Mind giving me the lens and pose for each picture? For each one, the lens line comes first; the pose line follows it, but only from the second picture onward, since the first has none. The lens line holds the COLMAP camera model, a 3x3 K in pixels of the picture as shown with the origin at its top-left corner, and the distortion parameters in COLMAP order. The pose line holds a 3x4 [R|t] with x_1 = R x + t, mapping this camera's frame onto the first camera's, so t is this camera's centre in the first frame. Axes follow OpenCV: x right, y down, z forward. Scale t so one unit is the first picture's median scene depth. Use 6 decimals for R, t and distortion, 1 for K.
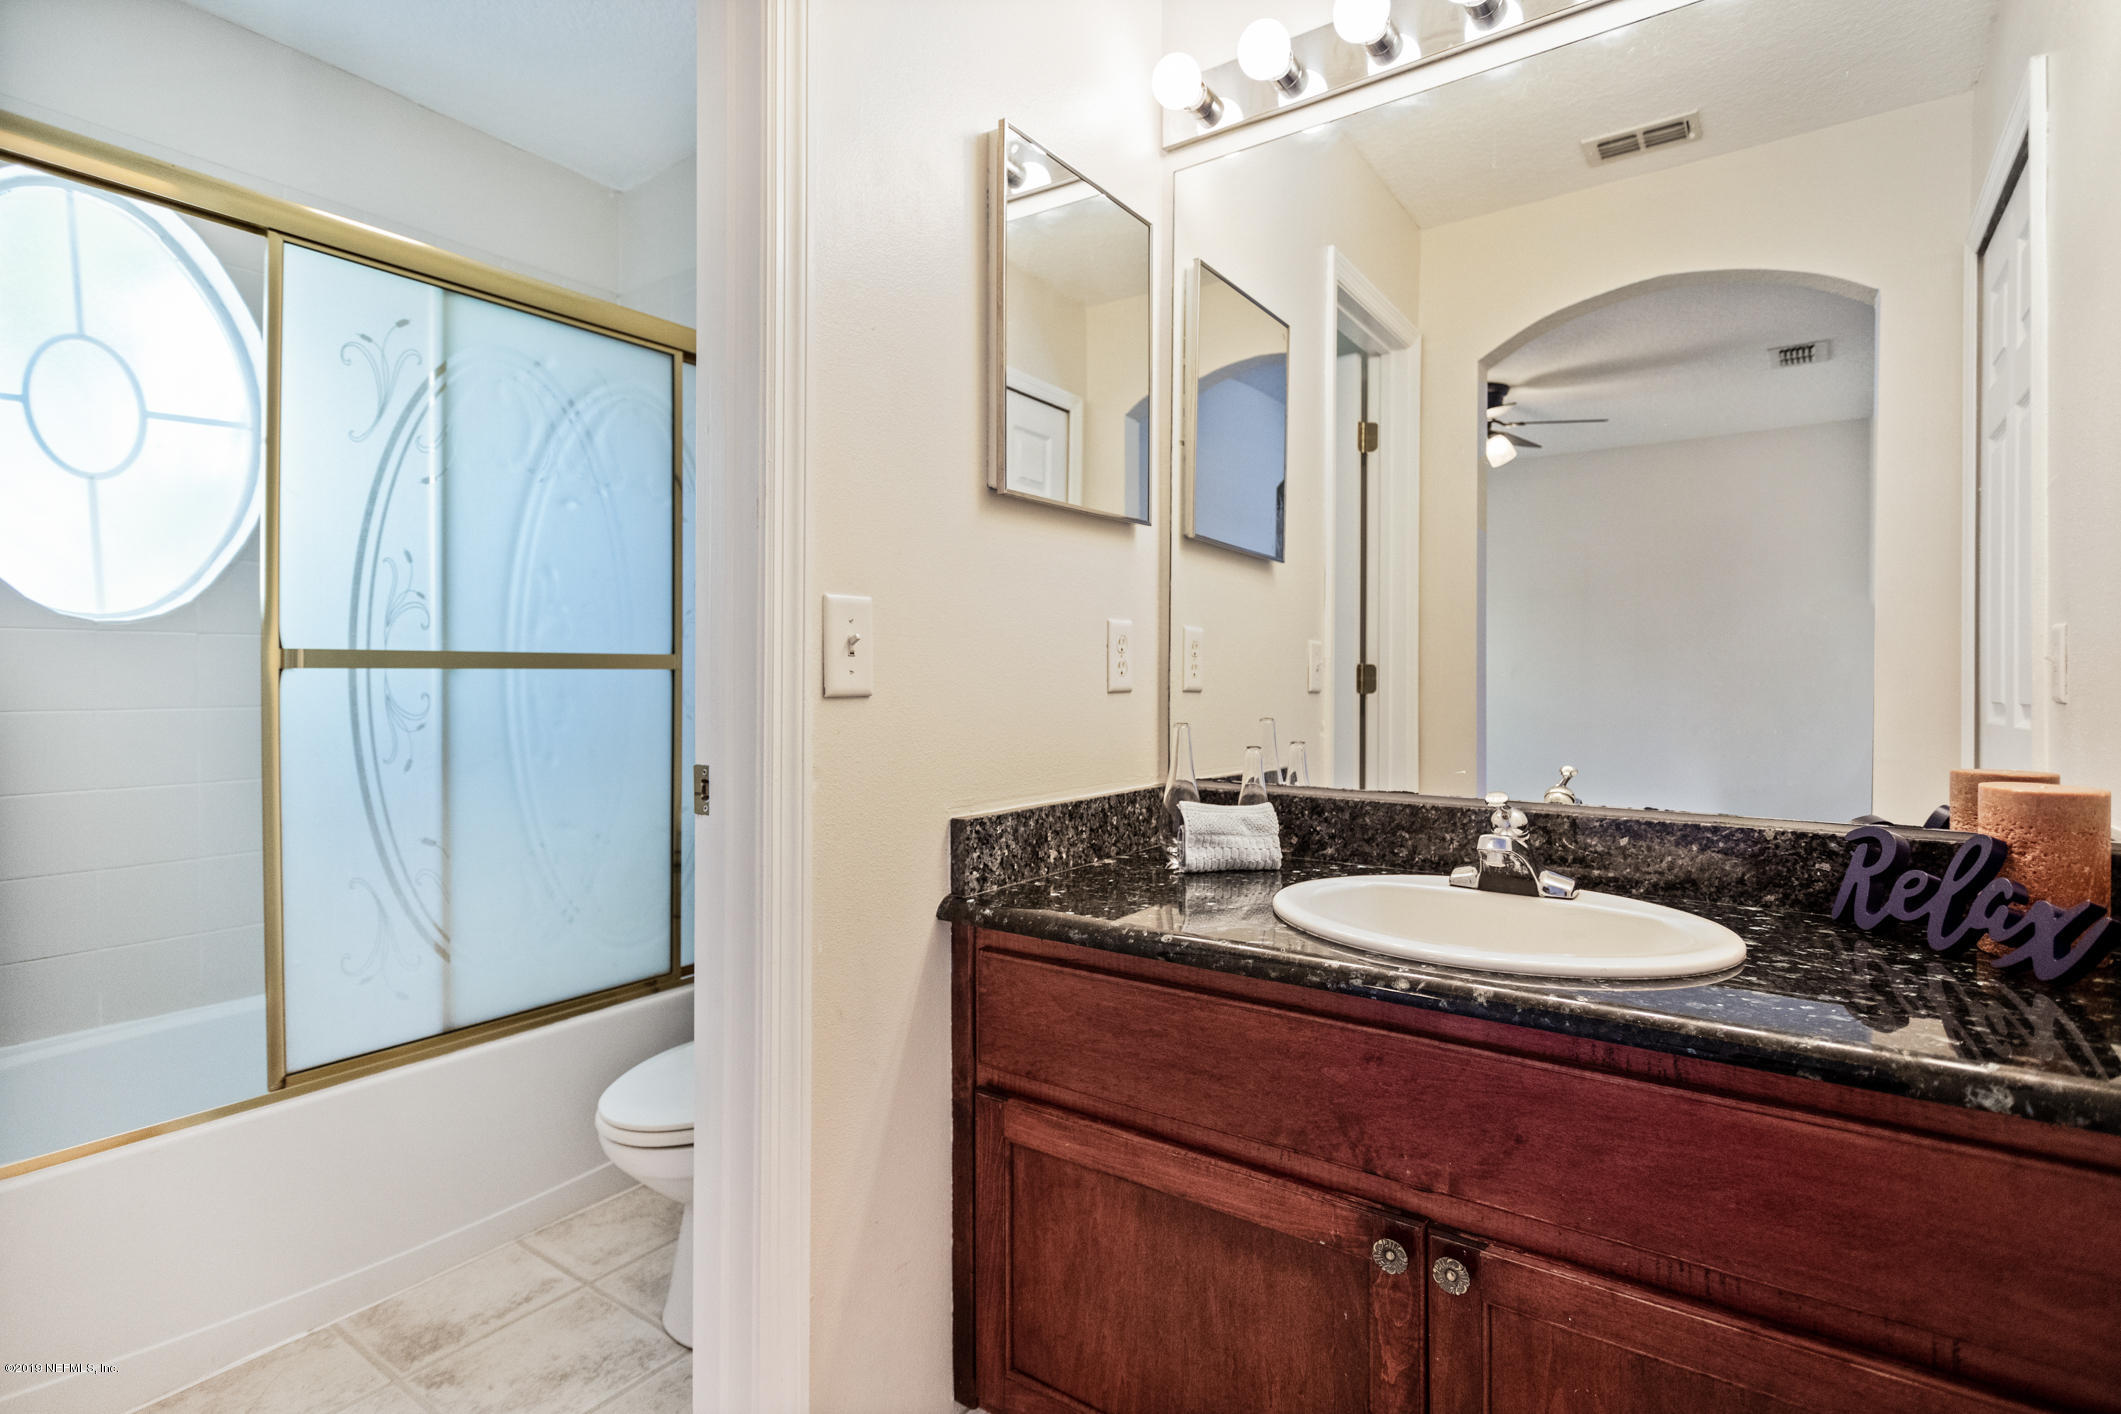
lens RADIAL K [[1027.6, 0, 1060.4], [0, 1027.6, 700.7], [0, 0, 1]] dist [-0.000200, 0.000476]
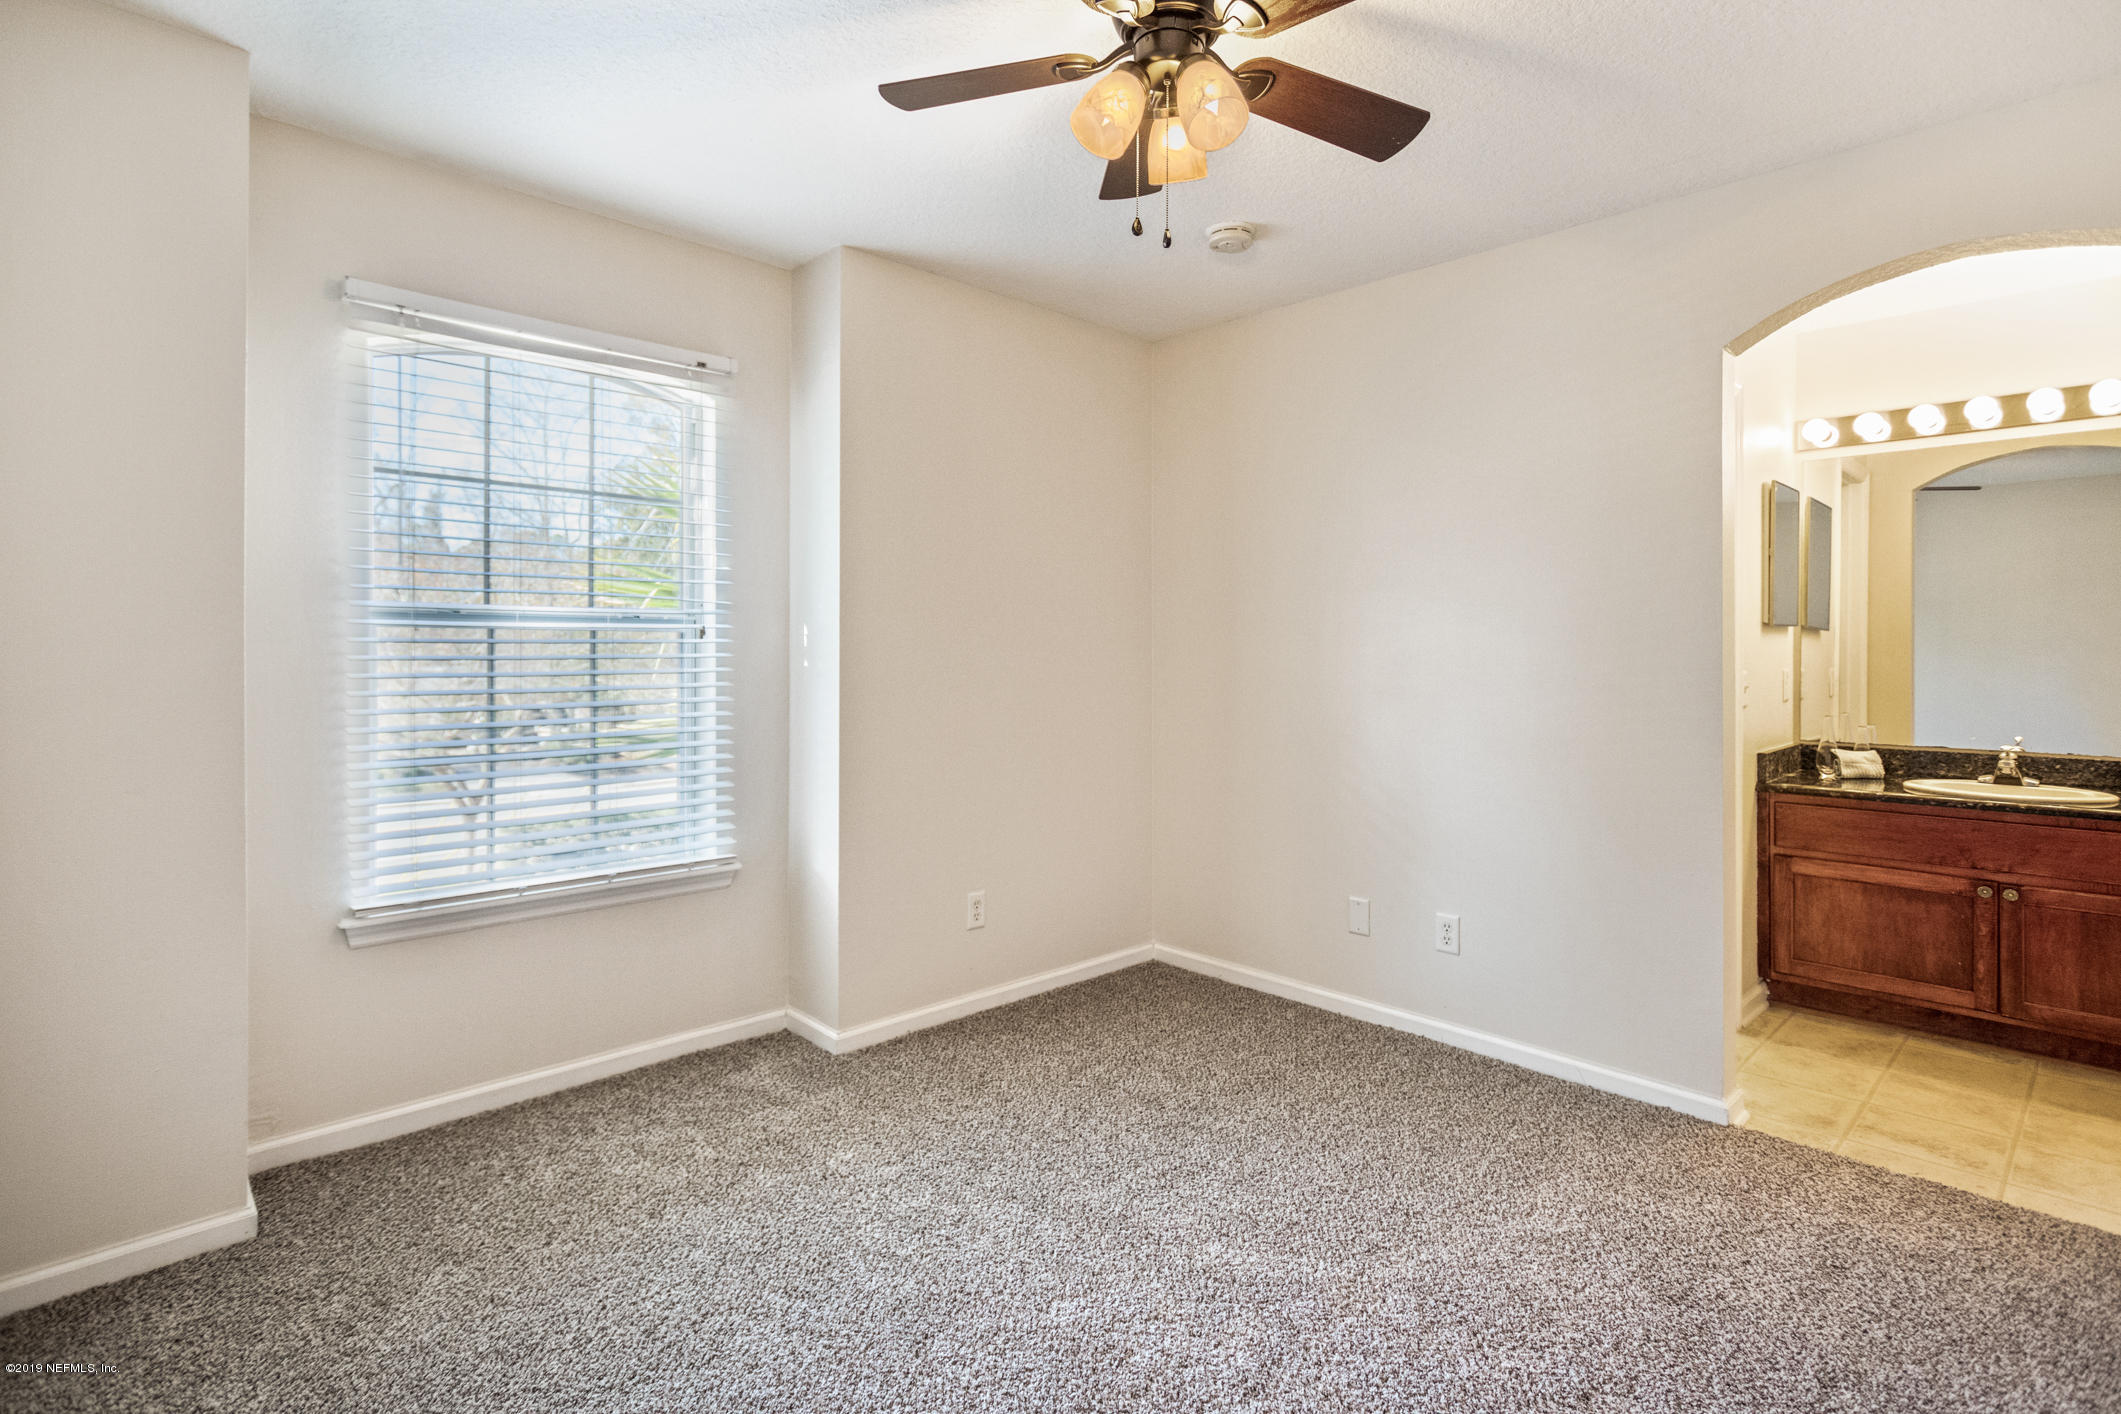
lens RADIAL K [[1027.6, 0, 1060.8], [0, 1027.6, 648.5], [0, 0, 1]] dist [-0.000200, 0.000476]
pose [[0.980861, 0.000437, -0.194711, -1.492246], [-0.003149, 0.999902, -0.013616, -0.123238], [0.194686, 0.013969, 0.980766, -2.143757]]
